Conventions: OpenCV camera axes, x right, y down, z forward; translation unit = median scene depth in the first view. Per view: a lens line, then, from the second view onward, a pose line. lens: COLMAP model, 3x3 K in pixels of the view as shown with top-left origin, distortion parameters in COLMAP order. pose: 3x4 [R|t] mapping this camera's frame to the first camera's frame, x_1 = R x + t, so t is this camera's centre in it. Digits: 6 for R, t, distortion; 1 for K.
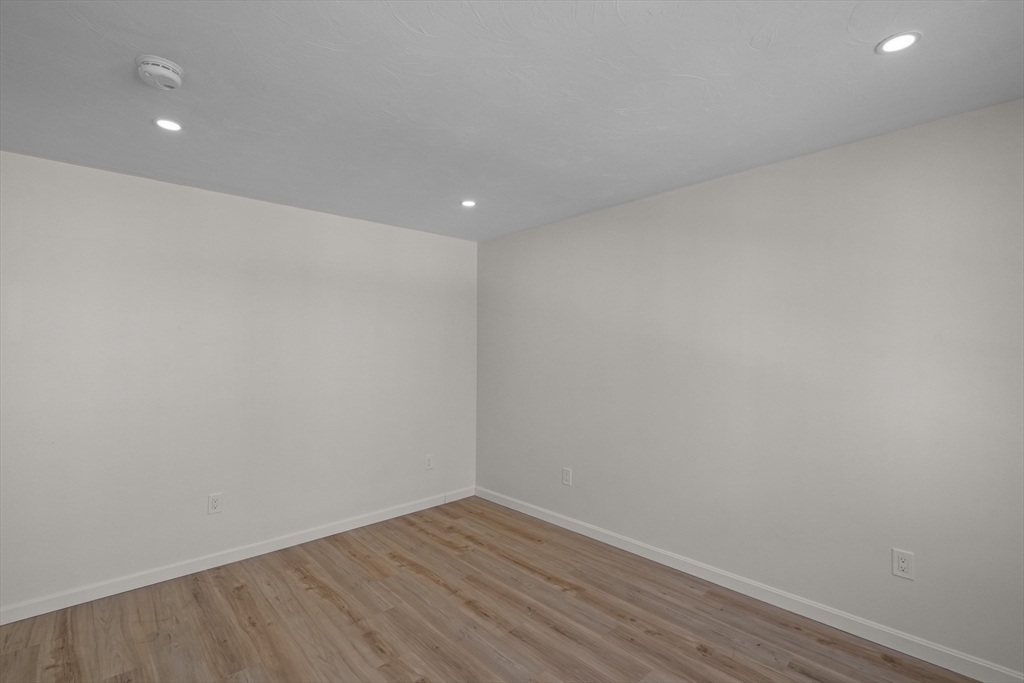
lens RADIAL K [[465.3, 0, 513.4], [0, 465.3, 336.6], [0, 0, 1]] dist [0.004463, -0.000420]
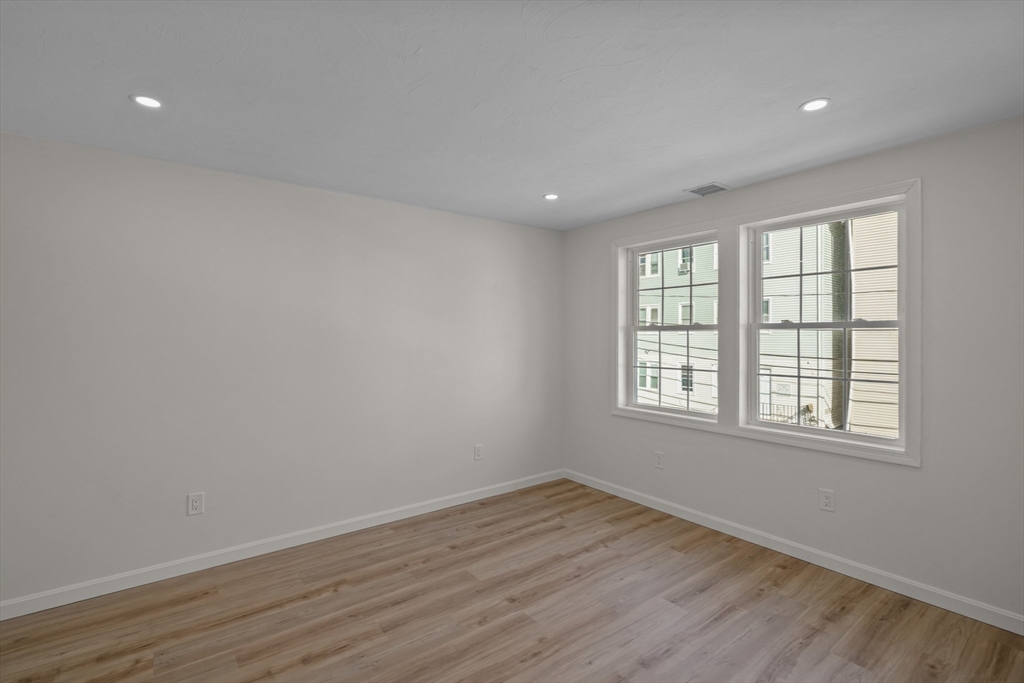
lens RADIAL K [[465.3, 0, 504.1], [0, 465.3, 331.4], [0, 0, 1]] dist [0.004463, -0.000420]
pose [[0.110701, 0.011215, 0.993790, -0.800186], [-0.025167, 0.999647, -0.008478, 0.017068], [-0.993535, -0.024072, 0.110945, 0.567837]]
